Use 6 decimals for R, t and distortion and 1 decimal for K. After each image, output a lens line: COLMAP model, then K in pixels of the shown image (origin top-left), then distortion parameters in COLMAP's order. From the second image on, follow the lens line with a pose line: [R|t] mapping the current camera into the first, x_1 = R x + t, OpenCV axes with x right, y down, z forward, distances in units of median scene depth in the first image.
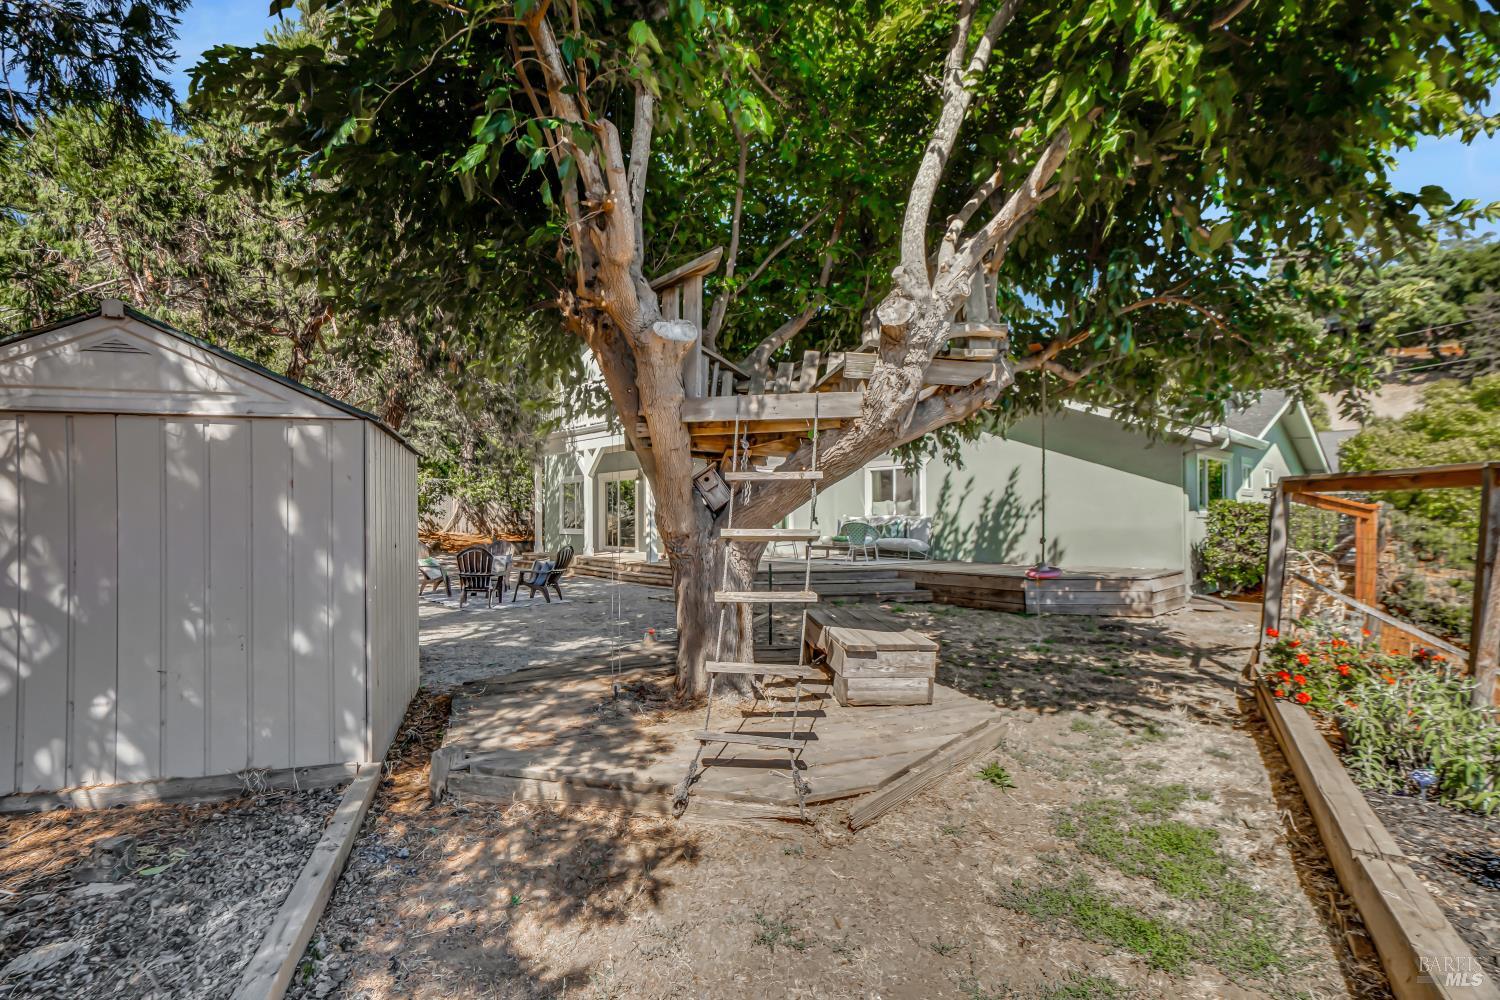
lens RADIAL K [[696.4, 0, 737.9], [0, 696.4, 510.7], [0, 0, 1]] dist [-0.025547, 0.002551]
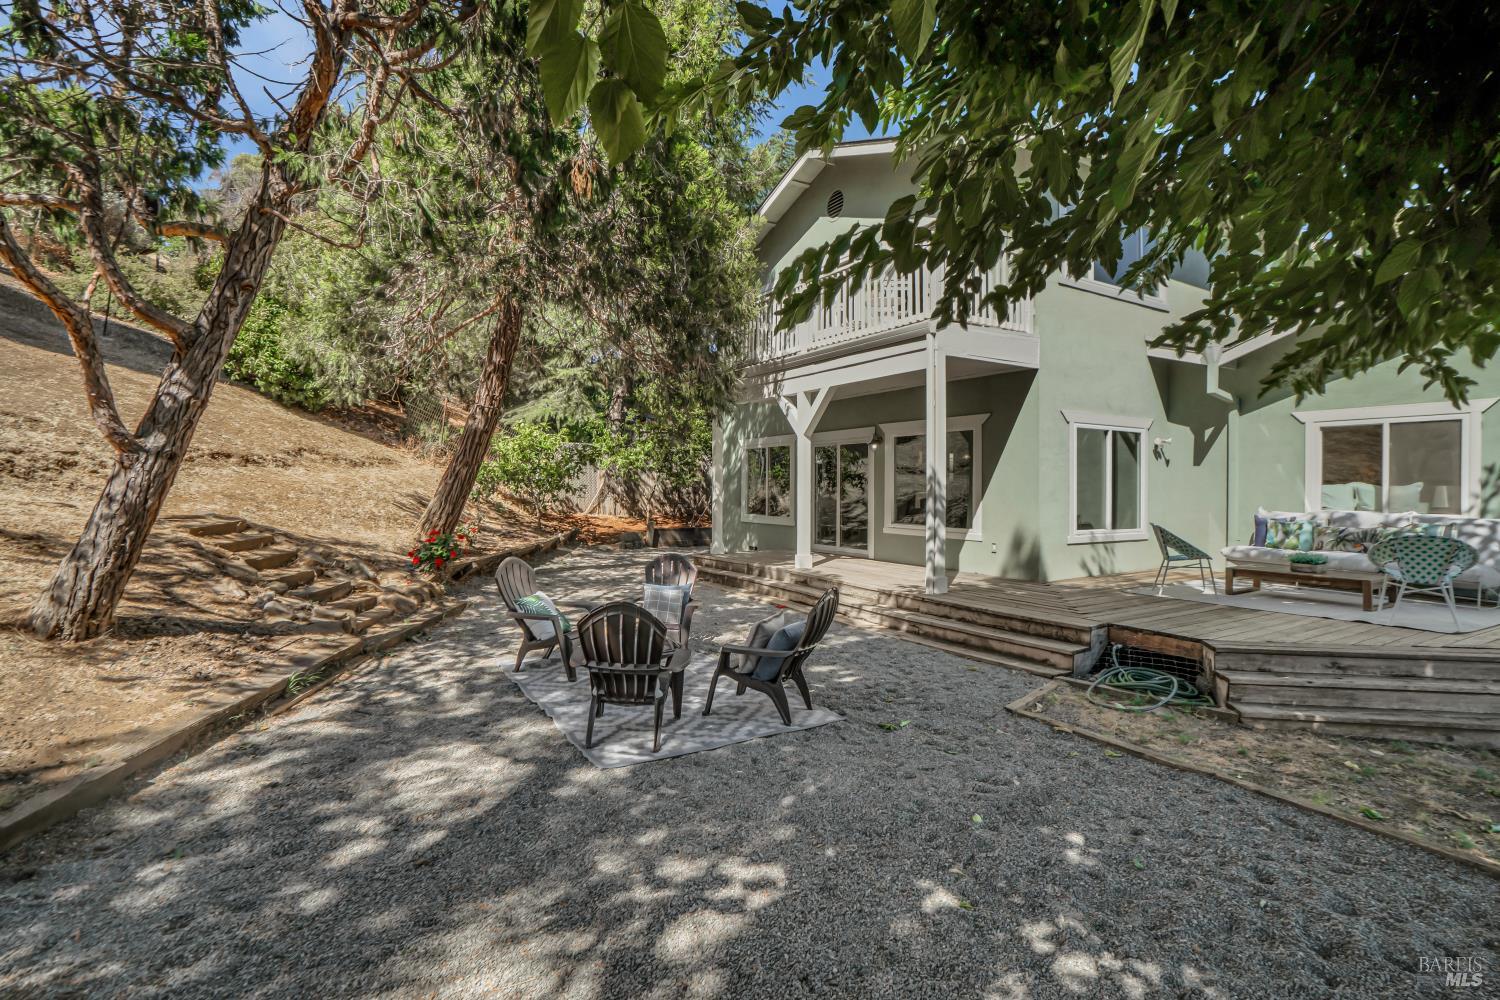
lens RADIAL K [[696.4, 0, 753.3], [0, 696.4, 484.8], [0, 0, 1]] dist [-0.025547, 0.002551]
pose [[0.983902, 0.013999, -0.178160, -0.149134], [-0.013577, 0.999901, 0.003584, -0.009879], [0.178193, -0.001108, 0.983995, 0.396306]]
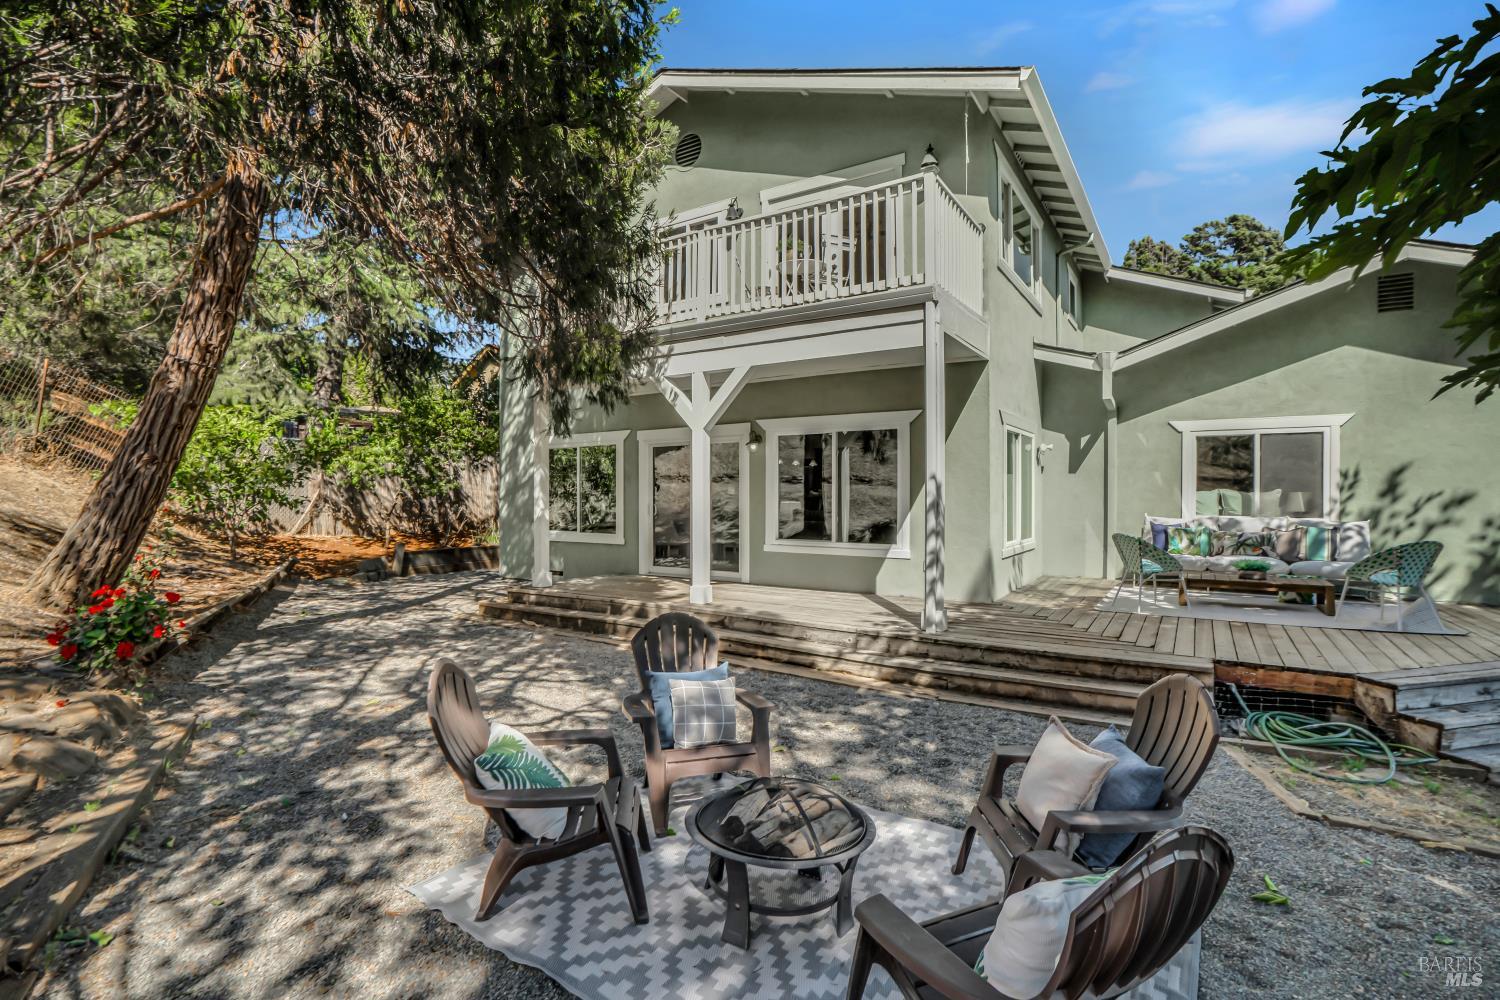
lens RADIAL K [[696.4, 0, 751.2], [0, 696.4, 498.5], [0, 0, 1]] dist [-0.025547, 0.002551]
pose [[0.969583, 0.007009, 0.244661, -0.292228], [-0.009058, 0.999933, 0.007252, -0.009070], [-0.244594, -0.009247, 0.969582, 0.538495]]
